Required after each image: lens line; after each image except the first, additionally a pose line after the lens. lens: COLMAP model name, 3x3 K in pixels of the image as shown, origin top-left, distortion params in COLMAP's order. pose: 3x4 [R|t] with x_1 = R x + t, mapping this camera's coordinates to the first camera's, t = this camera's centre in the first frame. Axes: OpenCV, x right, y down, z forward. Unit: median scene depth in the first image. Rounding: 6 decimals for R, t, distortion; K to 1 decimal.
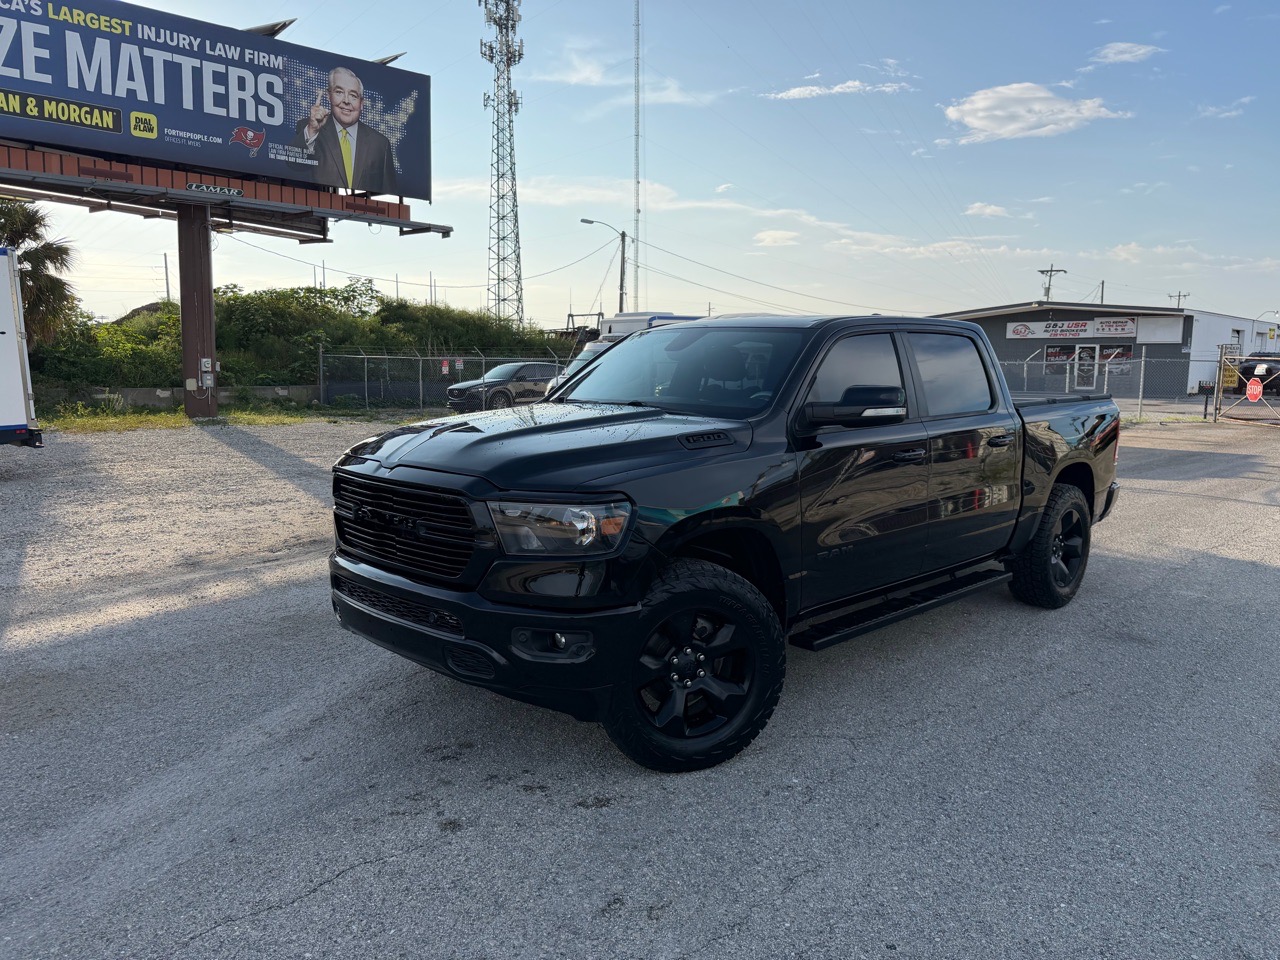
lens RADIAL K [[934.2, 0, 640.2], [0, 934.2, 467.7], [0, 0, 1]] dist [0.026465, -0.032245]
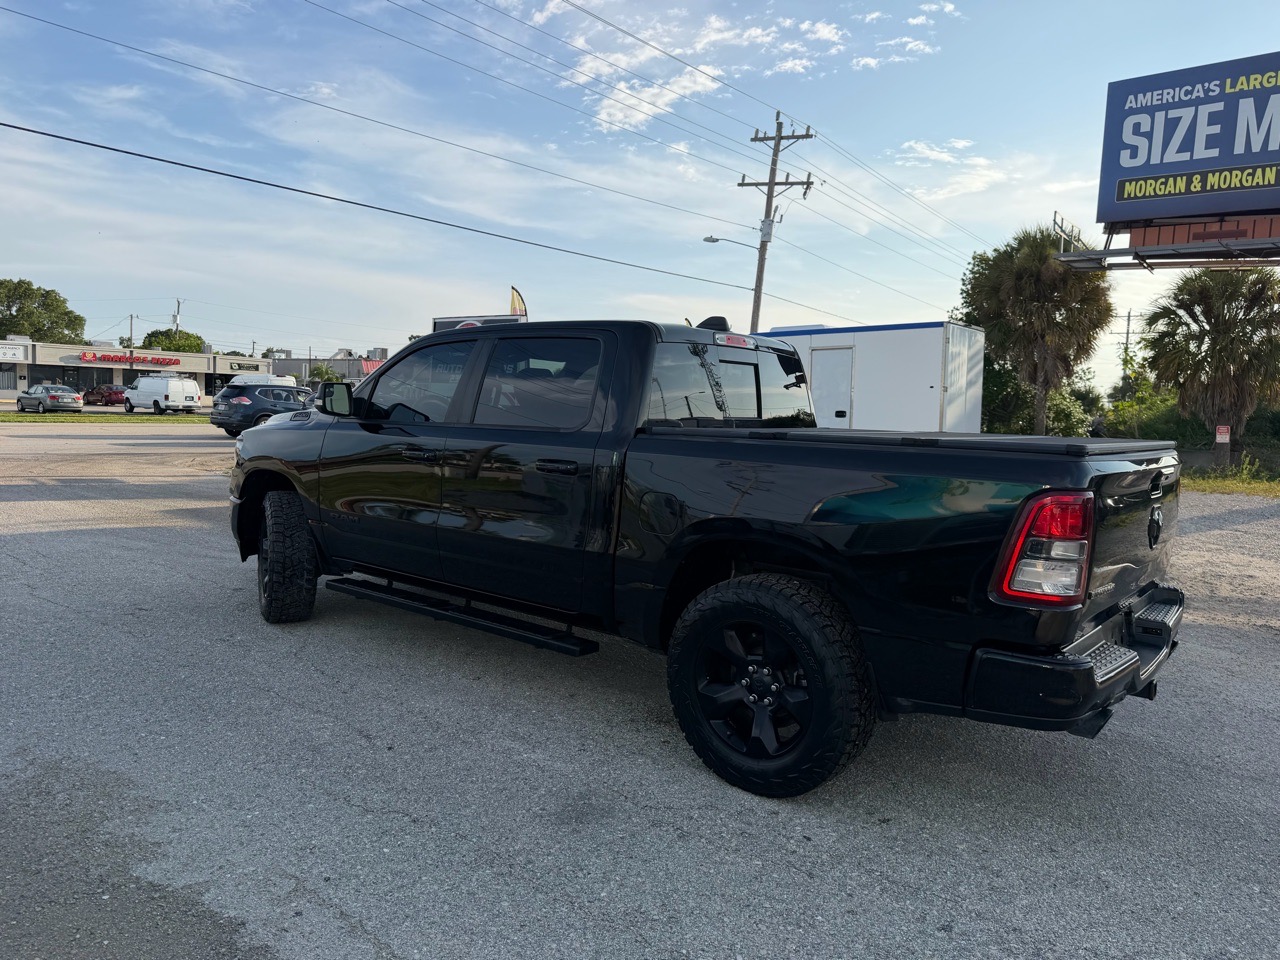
lens RADIAL K [[929.1, 0, 640.0], [0, 929.1, 480.0], [0, 0, 1]] dist [0.023329, -0.028119]
pose [[0.087852, 0.078639, -0.993025, 0.589407], [-0.149801, 0.986585, 0.064876, -0.040269], [0.984805, 0.143056, 0.098454, 0.500963]]
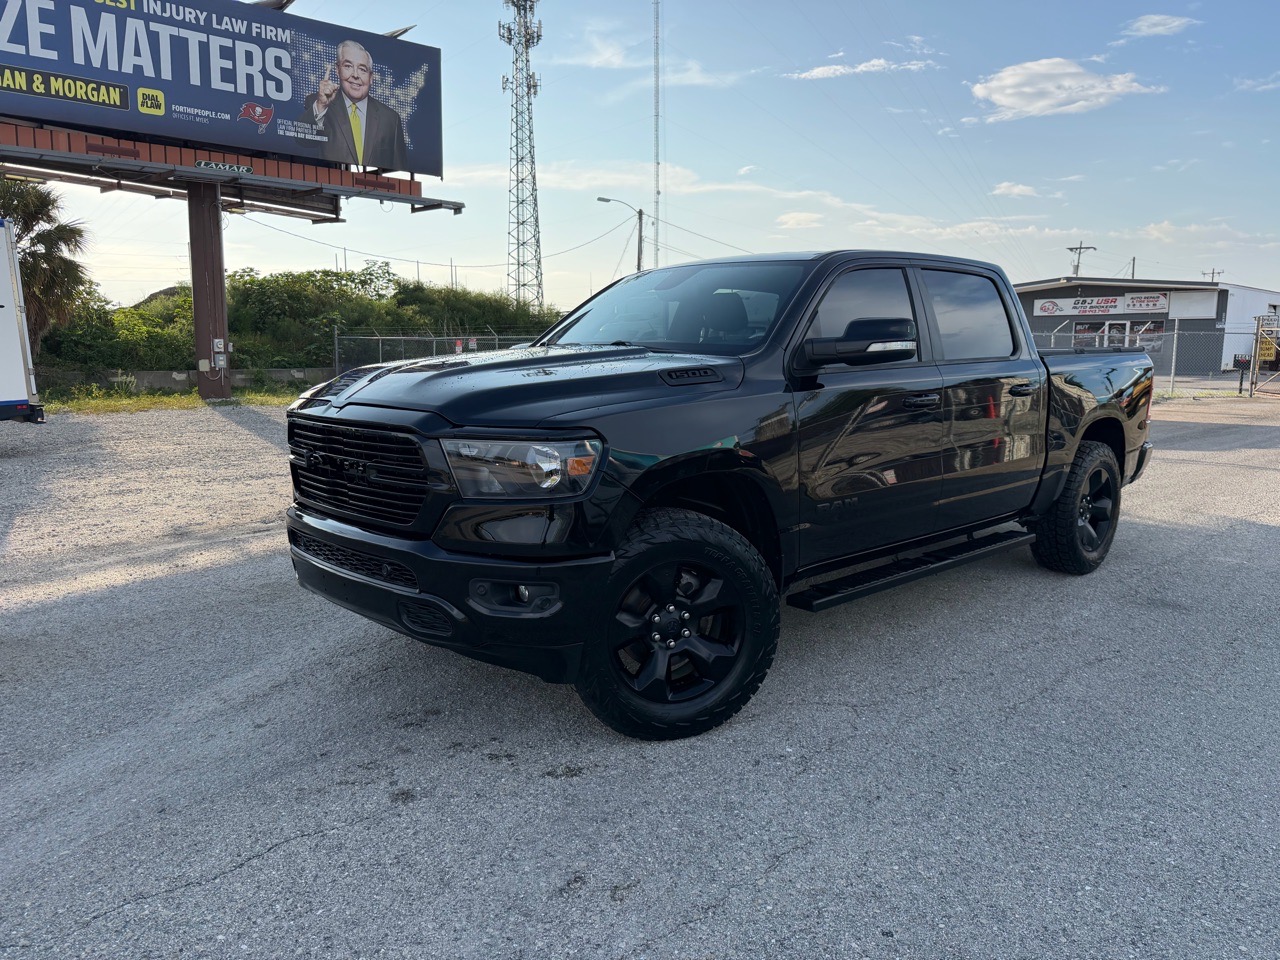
lens RADIAL K [[929.1, 0, 640.0], [0, 929.1, 480.0], [0, 0, 1]] dist [0.023329, -0.028119]
pose [[0.999623, -0.004519, -0.027089, 0.016857], [0.005205, 0.999667, 0.025282, 0.017876], [0.026966, -0.025413, 0.999313, 0.037443]]
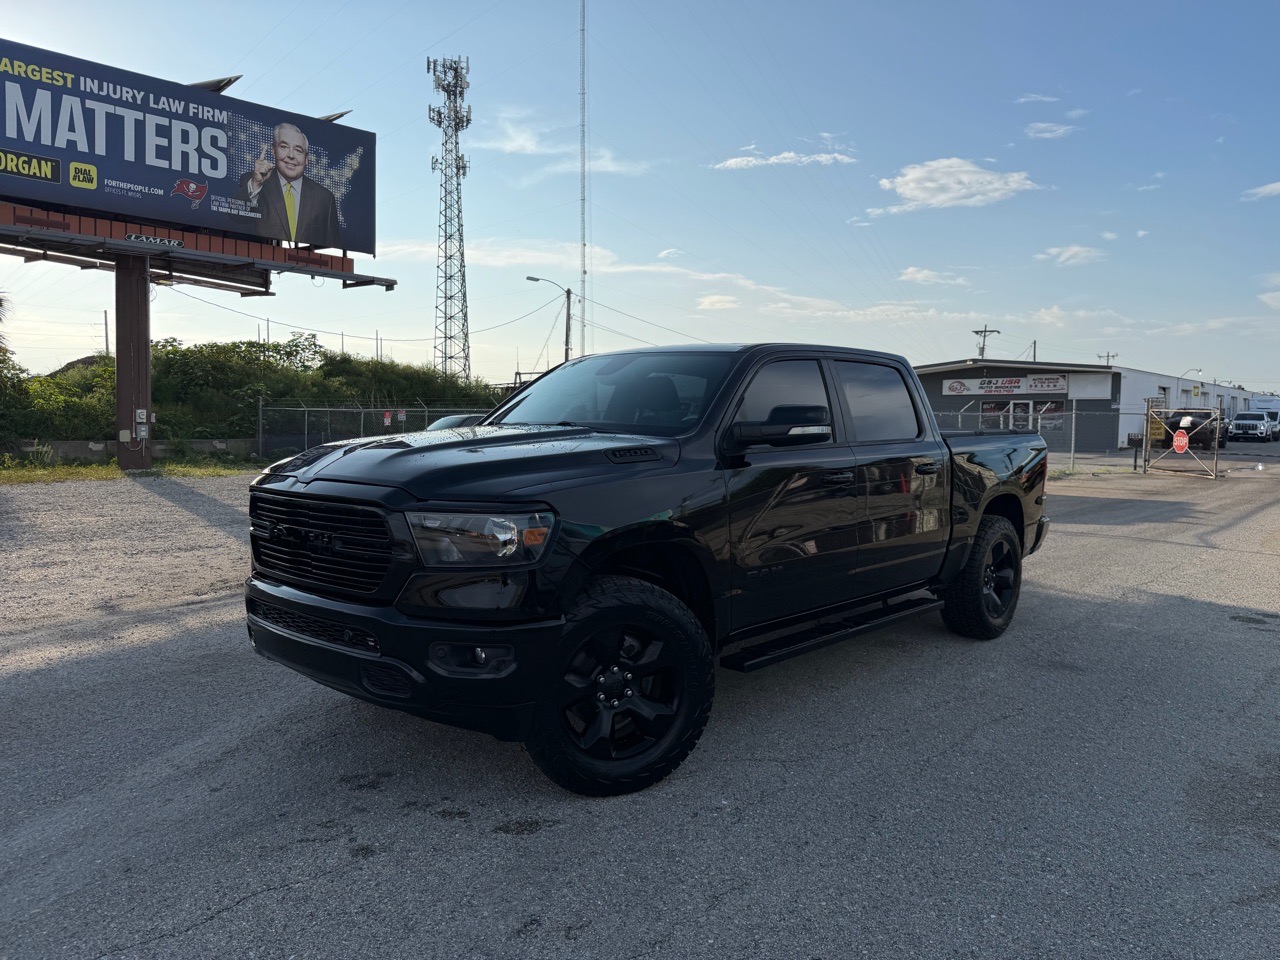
lens RADIAL K [[933.4, 0, 628.9], [0, 933.4, 469.9], [0, 0, 1]] dist [0.024275, -0.025900]
pose [[0.999051, -0.001317, 0.043525, 0.008775], [0.004038, 0.998037, -0.062500, 0.017879], [-0.043357, 0.062616, 0.997095, 0.004525]]
